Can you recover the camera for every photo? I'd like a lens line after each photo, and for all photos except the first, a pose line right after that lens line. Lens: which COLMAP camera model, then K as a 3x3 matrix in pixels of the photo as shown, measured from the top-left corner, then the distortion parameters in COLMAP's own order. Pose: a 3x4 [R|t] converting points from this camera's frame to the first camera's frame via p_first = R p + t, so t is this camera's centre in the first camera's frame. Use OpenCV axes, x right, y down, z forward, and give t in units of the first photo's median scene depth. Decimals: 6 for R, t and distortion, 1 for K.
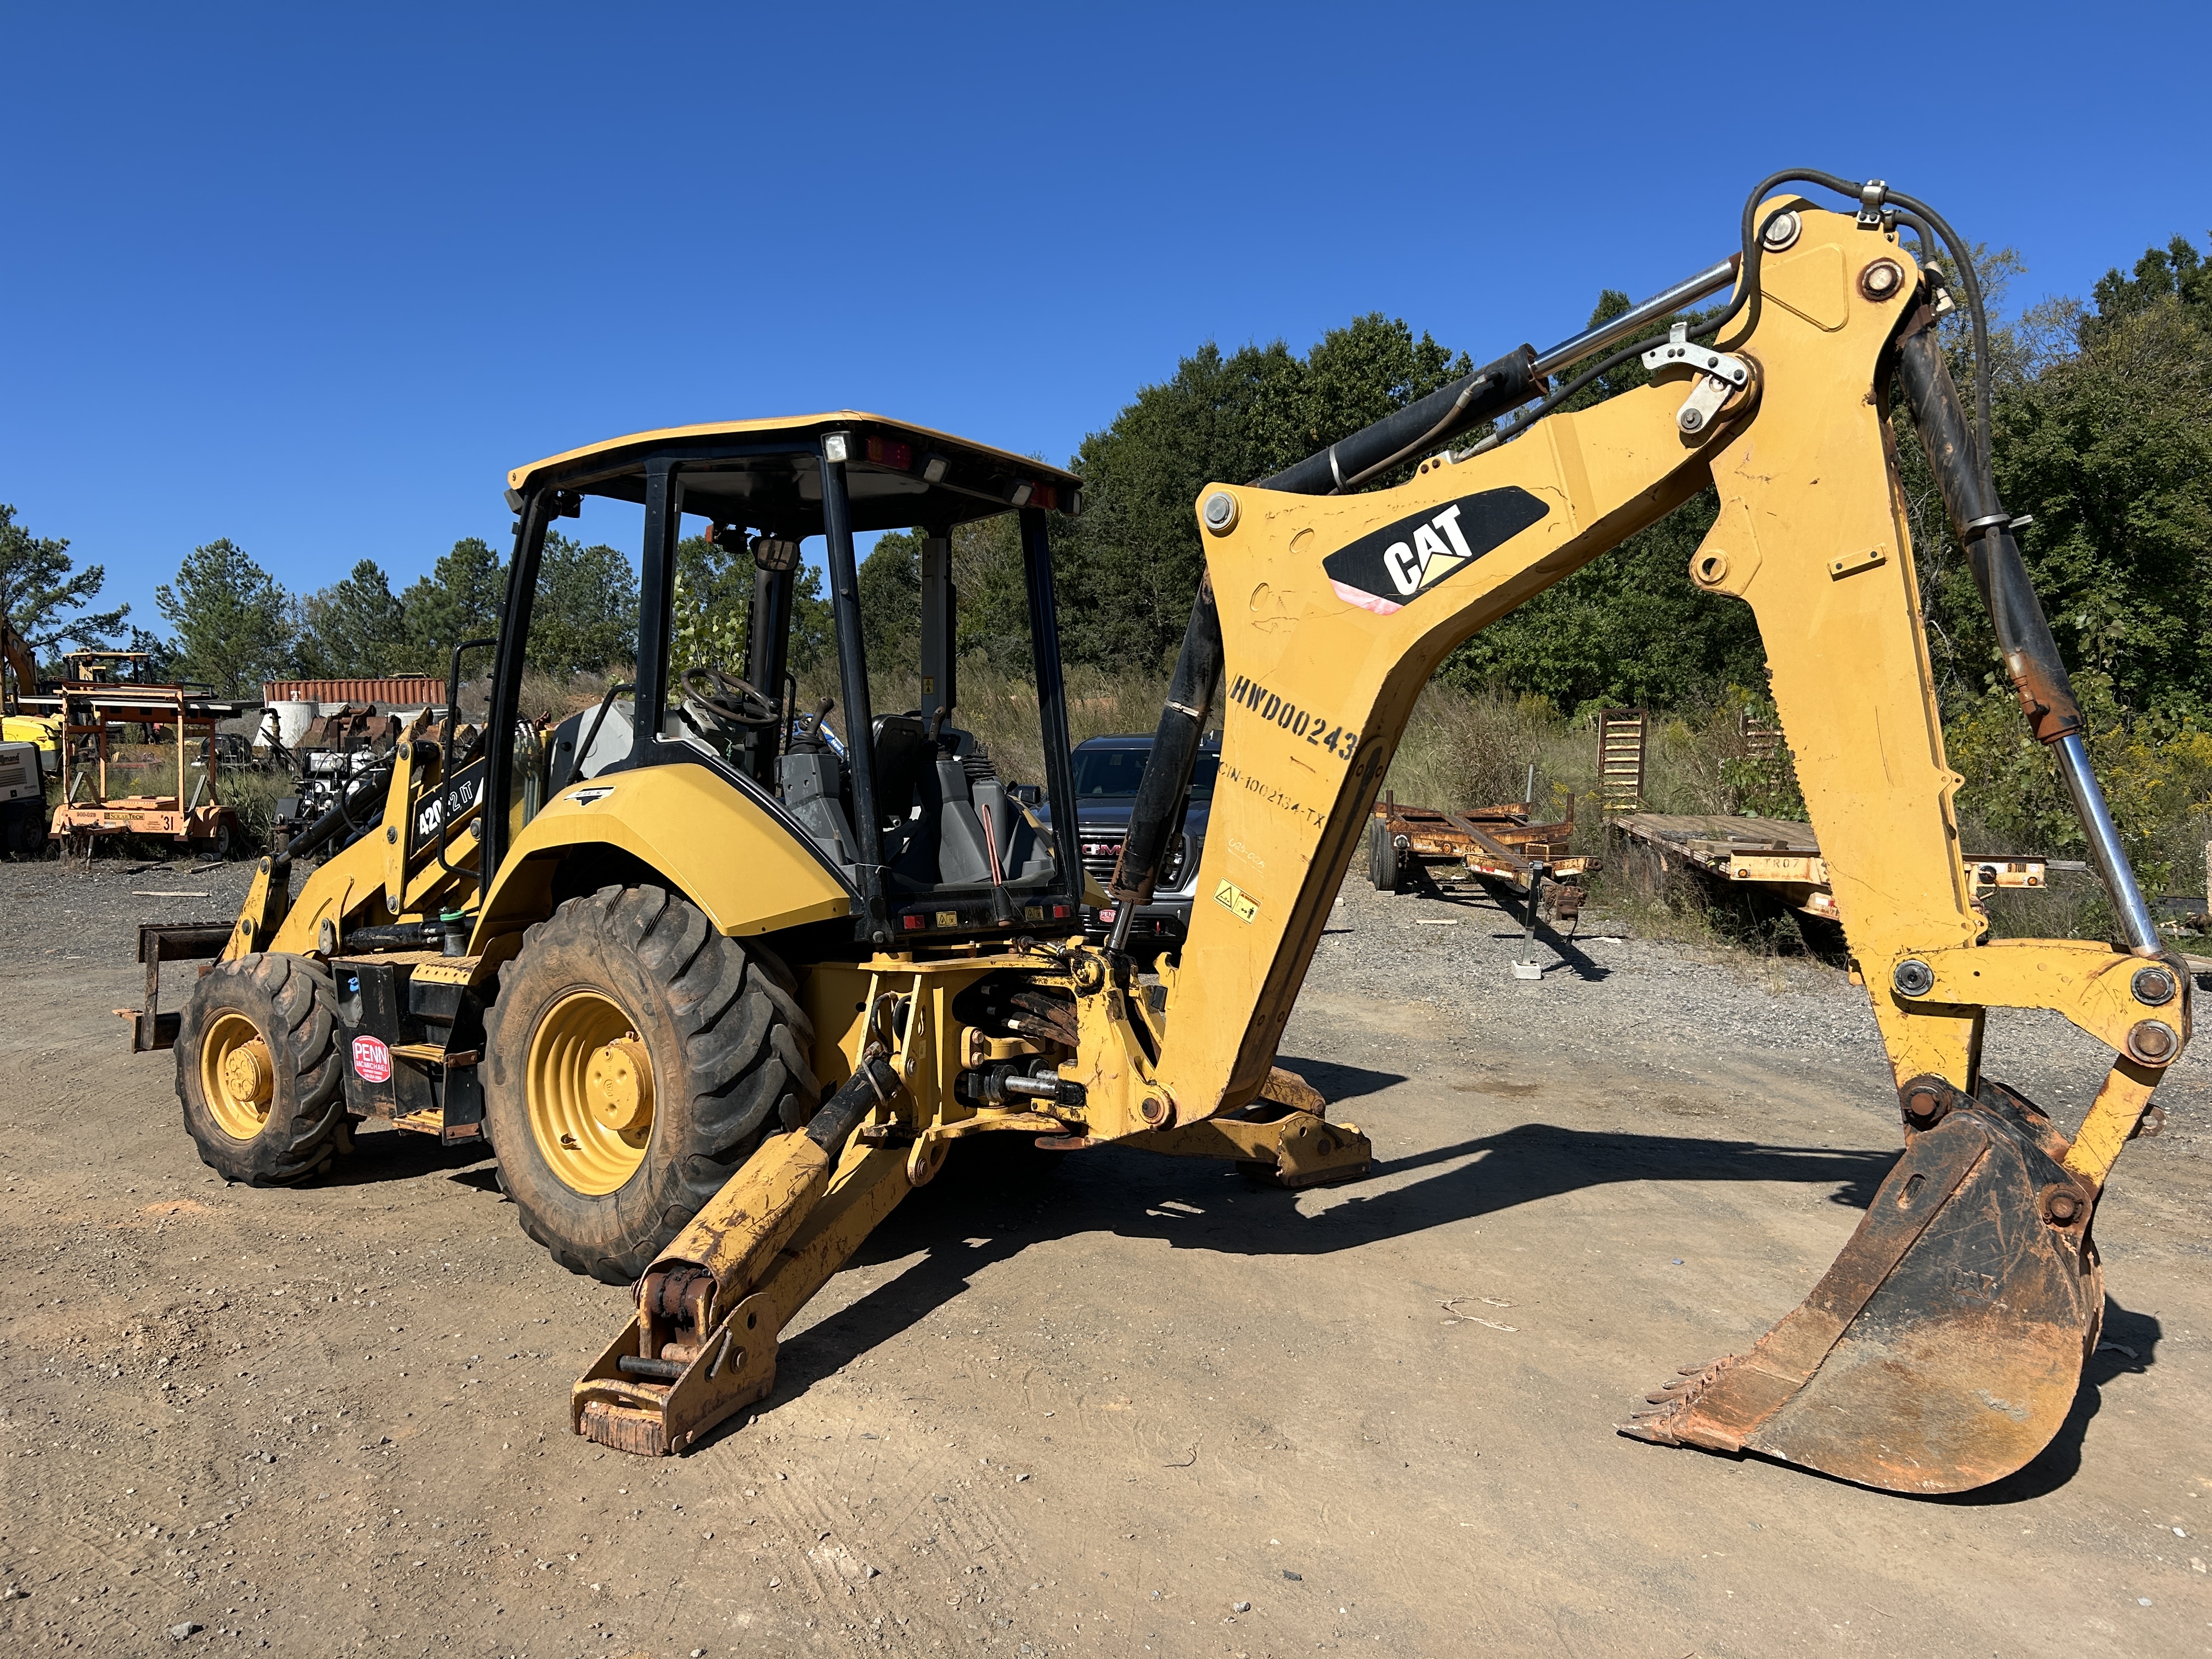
lens RADIAL K [[1663.4, 0, 1101.3], [0, 1663.4, 838.6], [0, 0, 1]] dist [0.060499, -0.067523]
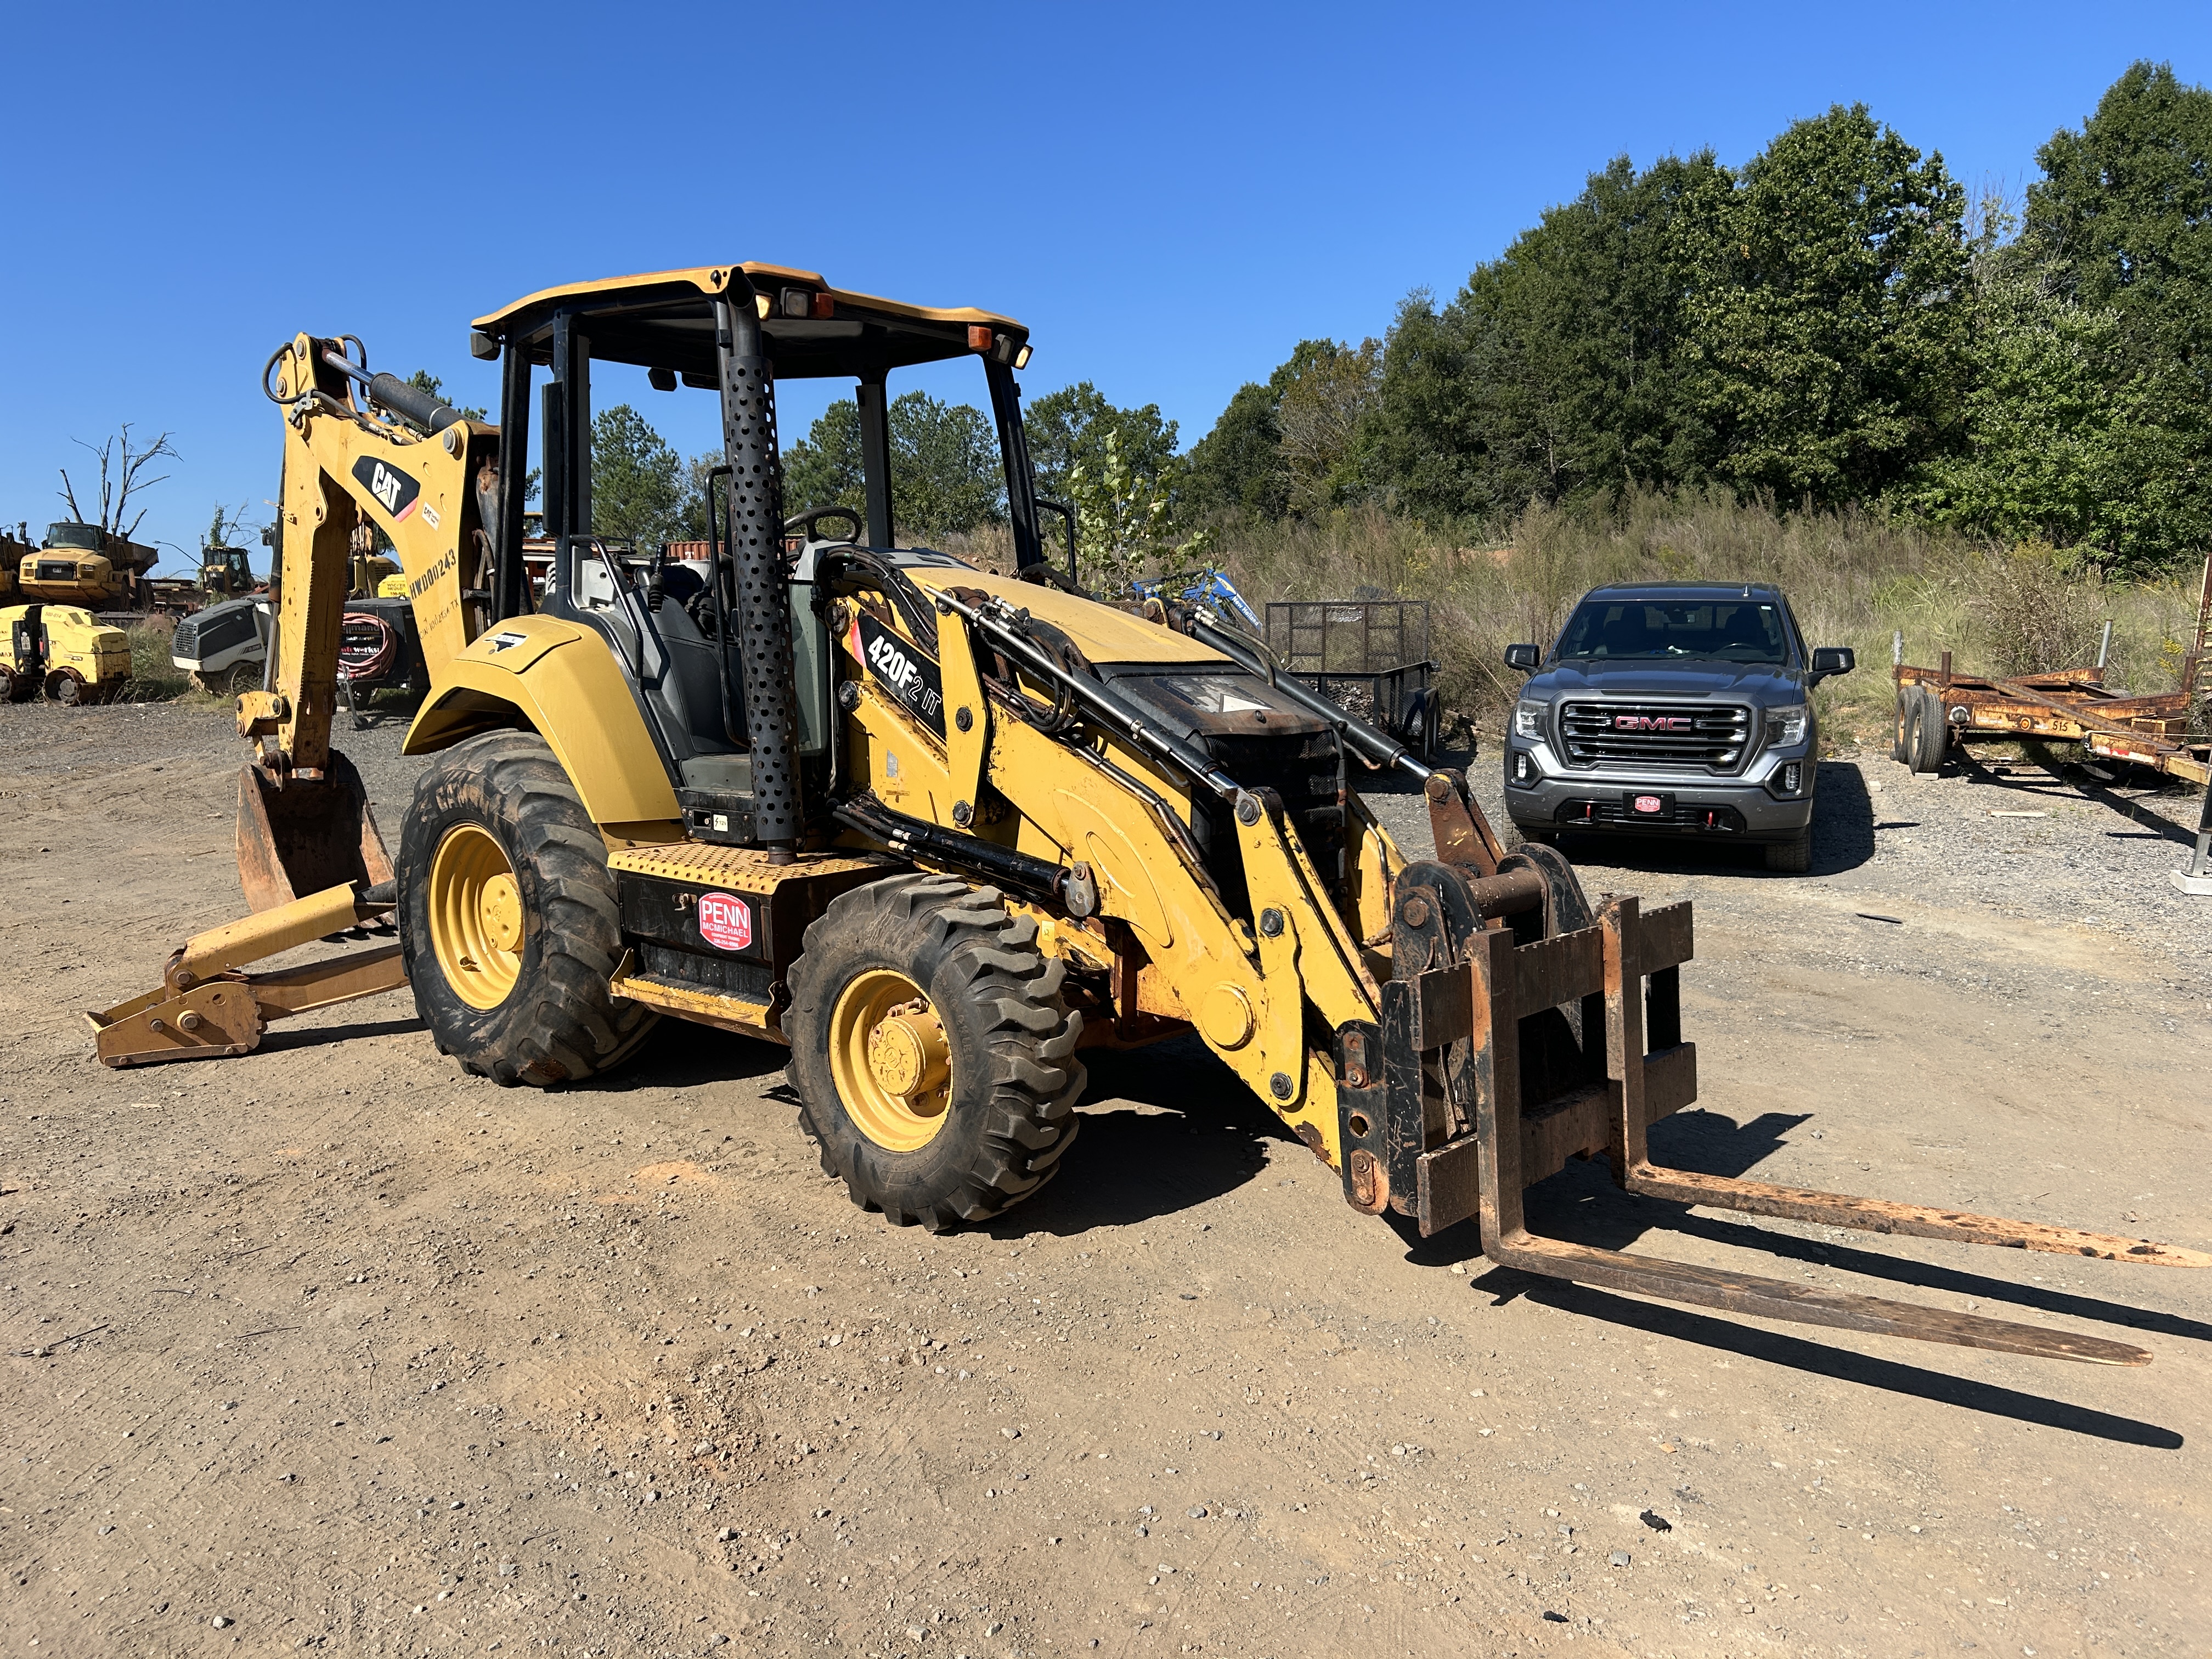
lens RADIAL K [[1663.4, 0, 1121.6], [0, 1663.4, 831.3], [0, 0, 1]] dist [0.060499, -0.067523]
pose [[0.981850, 0.024885, -0.188021, -0.217634], [-0.010049, 0.996788, 0.079448, -0.007118], [0.189395, -0.076117, 0.978946, 0.307168]]
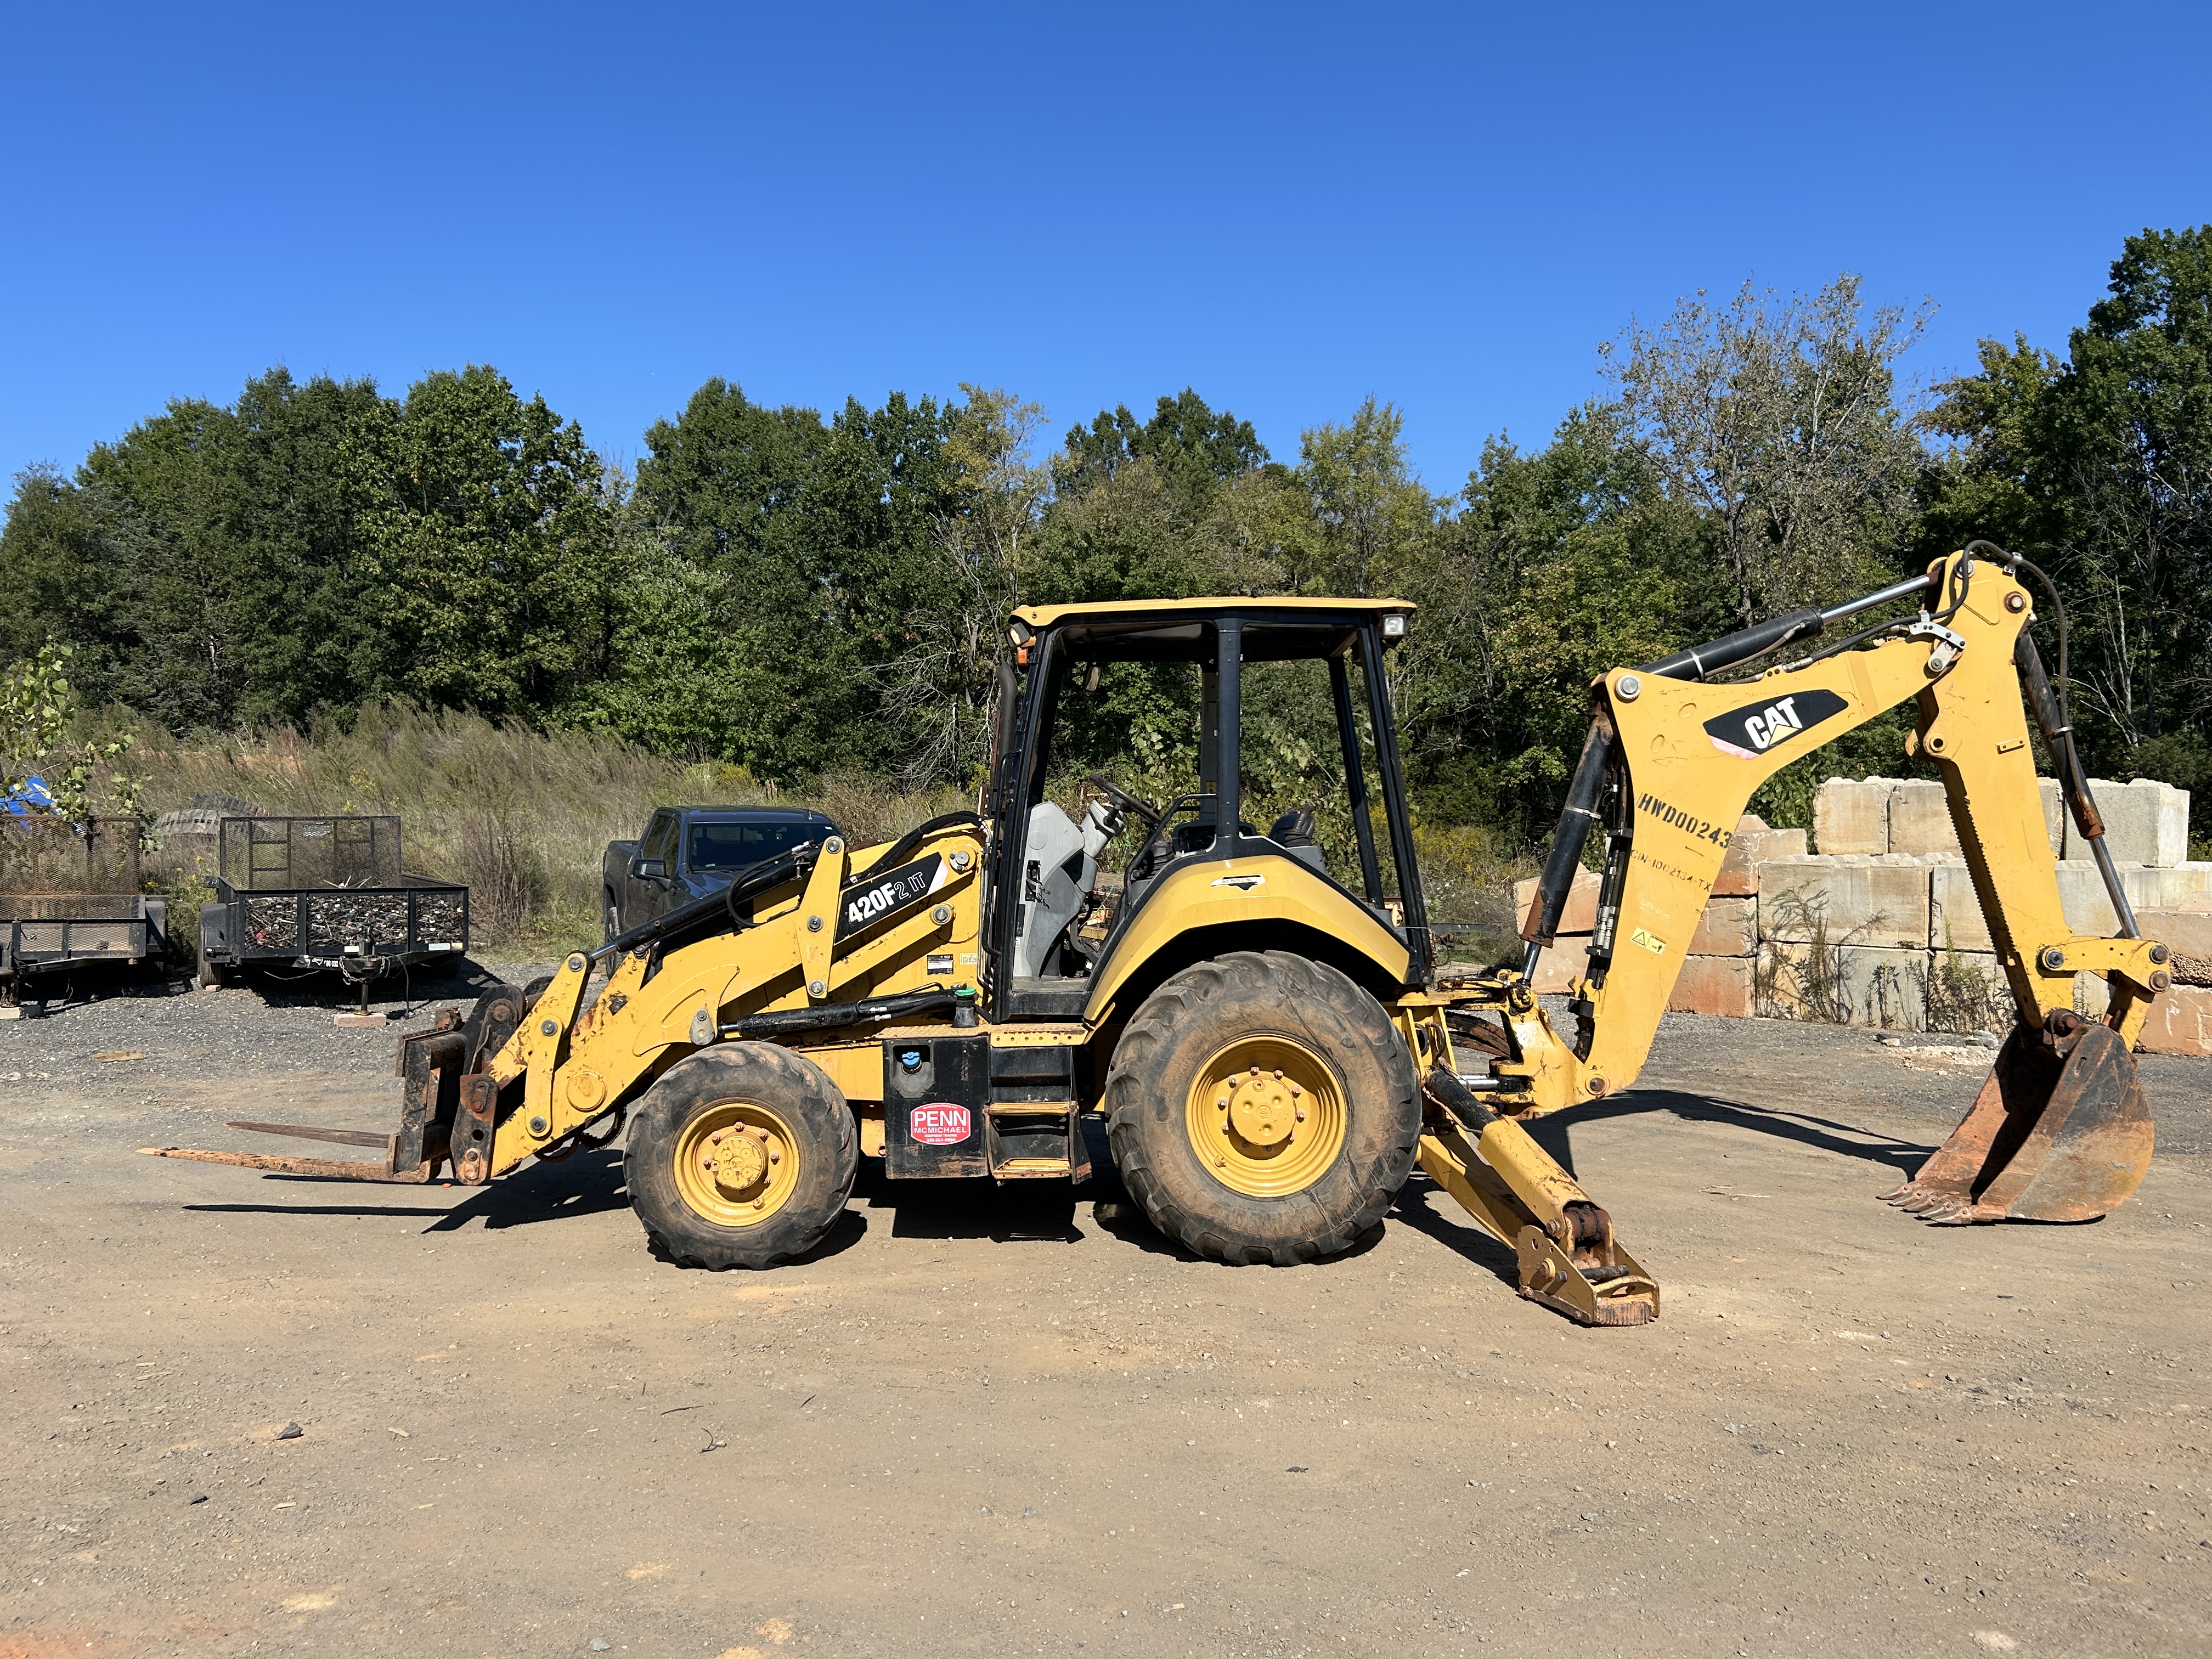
lens RADIAL K [[1663.4, 0, 1112.0], [0, 1663.4, 801.9], [0, 0, 1]] dist [0.060499, -0.067523]
pose [[0.811751, 0.001424, 0.584002, -1.071151], [0.030996, 0.998483, -0.045518, -0.030673], [-0.583180, 0.055050, 0.810475, 0.026600]]
